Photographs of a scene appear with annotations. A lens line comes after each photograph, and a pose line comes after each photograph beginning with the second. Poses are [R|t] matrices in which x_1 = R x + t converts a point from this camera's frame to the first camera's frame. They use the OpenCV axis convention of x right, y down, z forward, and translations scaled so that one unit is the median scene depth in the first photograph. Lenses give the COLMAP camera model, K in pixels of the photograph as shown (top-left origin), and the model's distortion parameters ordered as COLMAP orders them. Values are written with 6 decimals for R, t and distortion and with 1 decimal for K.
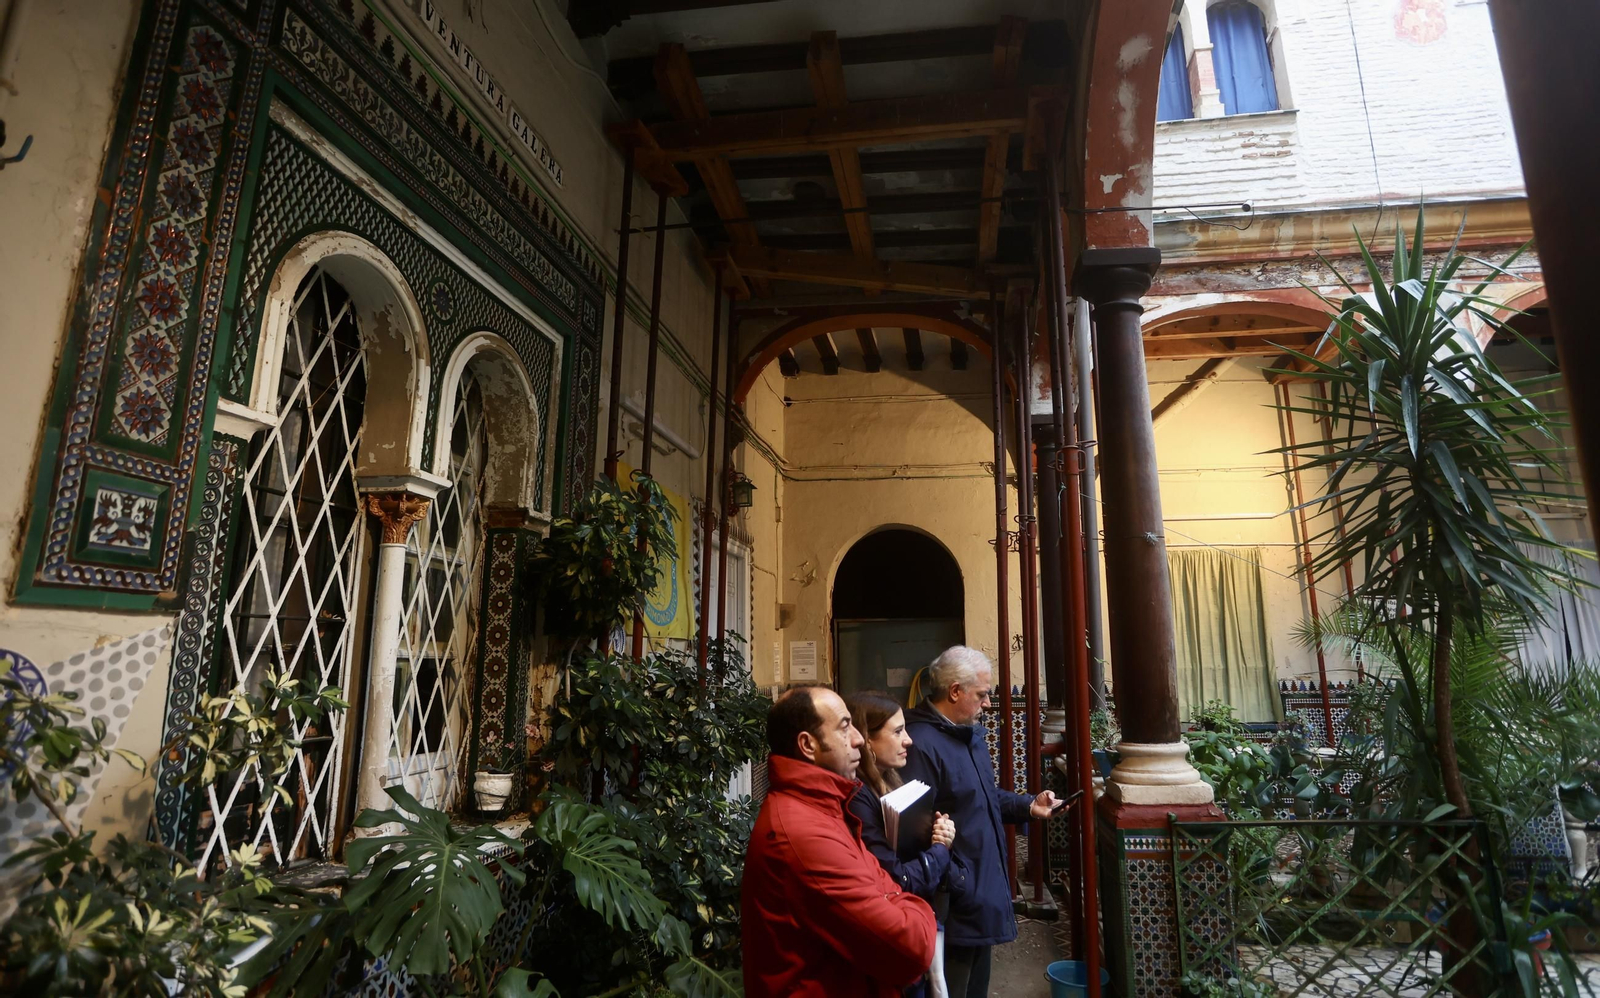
lens RADIAL K [[781.3, 0, 800.0], [0, 781.3, 499.0], [0, 0, 1]] dist [-0.042113, 0.000181]
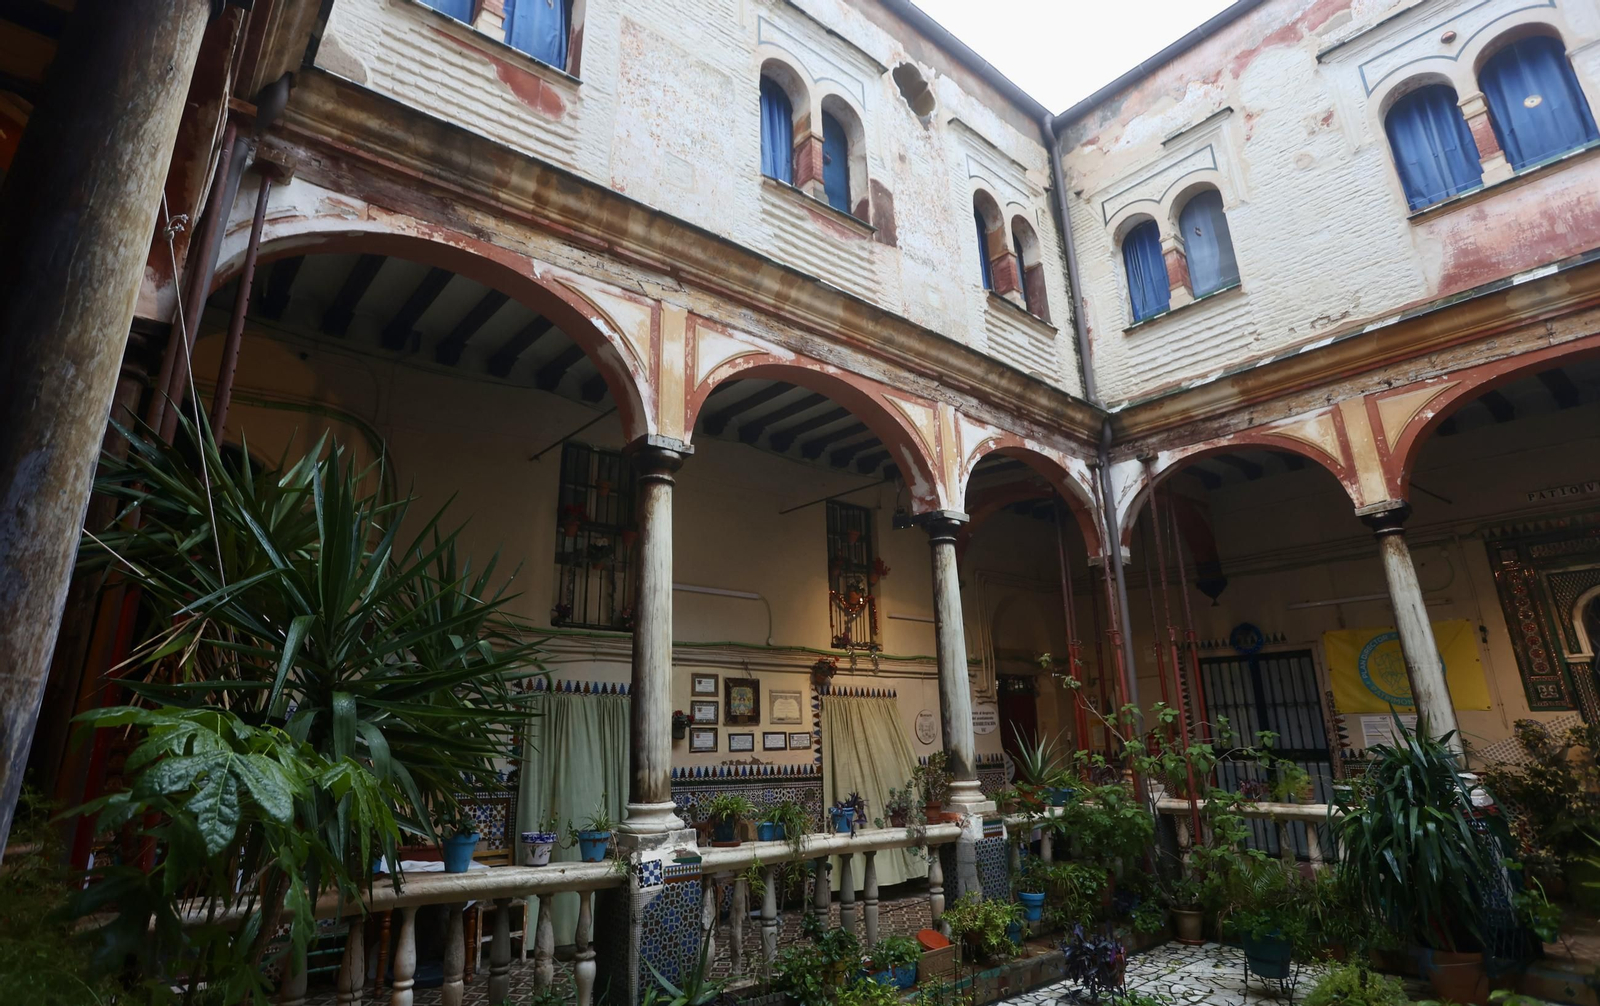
lens RADIAL K [[811.1, 0, 754.4], [0, 811.1, 481.5], [0, 0, 1]] dist [-0.076071, 0.032139]
pose [[-0.662901, -0.225955, -0.713797, 1.639259], [0.138963, 0.899676, -0.413850, 0.043039], [0.735698, -0.373533, -0.564997, 0.156270]]
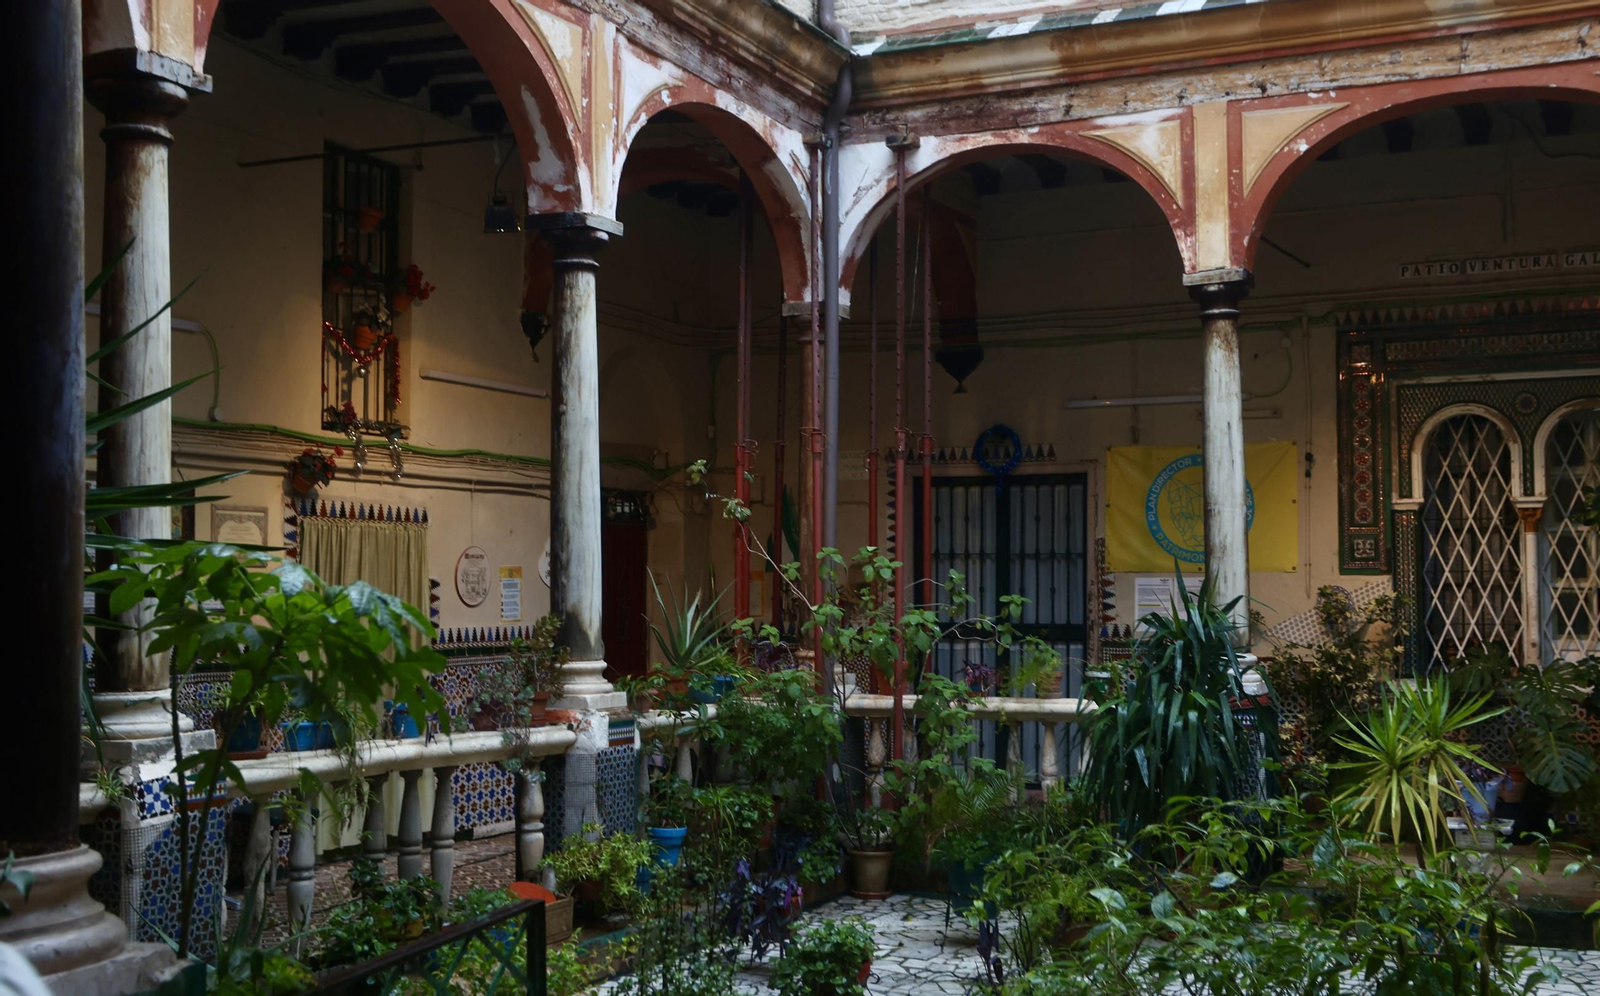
lens RADIAL K [[1837.8, 0, 810.8], [0, 1837.8, 490.2], [0, 0, 1]] dist [0.018449, 0.080278]
pose [[-0.254761, -0.059244, -0.965188, 2.034142], [0.175970, 0.978616, -0.106516, 0.057290], [0.950858, -0.196980, -0.238888, 0.181429]]
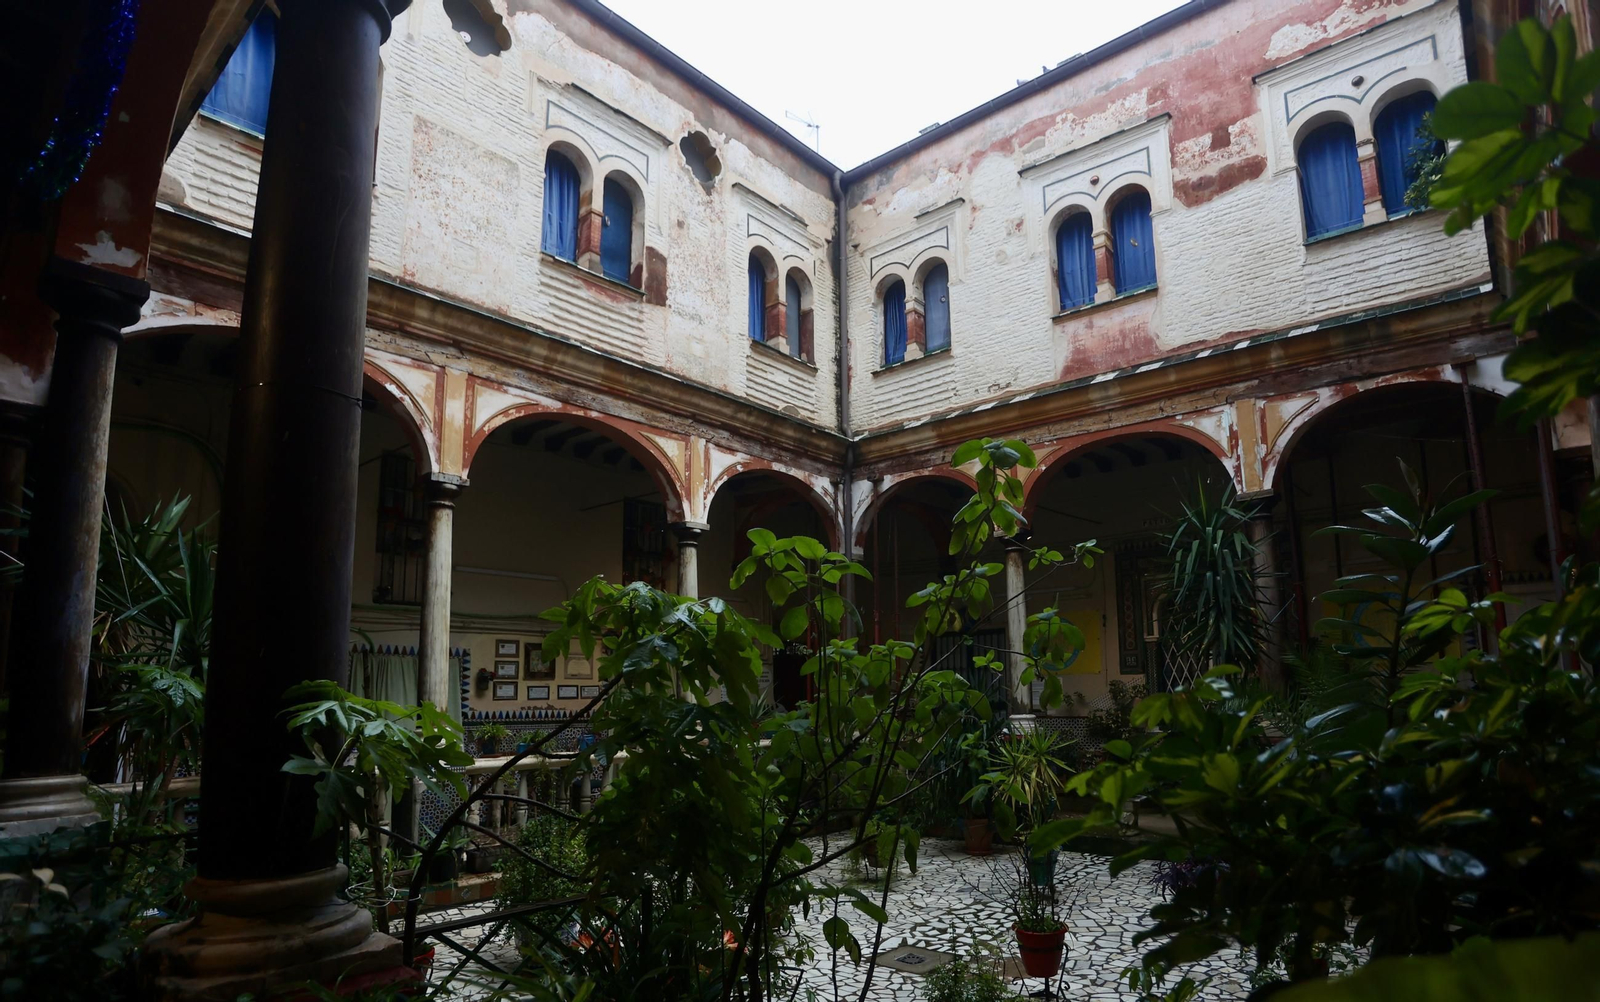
lens RADIAL K [[856.7, 0, 840.0], [0, 856.7, 577.9], [0, 0, 1]] dist [-0.079930, 0.042331]
pose [[-0.491528, -0.114970, -0.863240, 1.866314], [0.169358, 0.959703, -0.224250, 0.153114], [0.854236, -0.256422, -0.452249, 0.641401]]
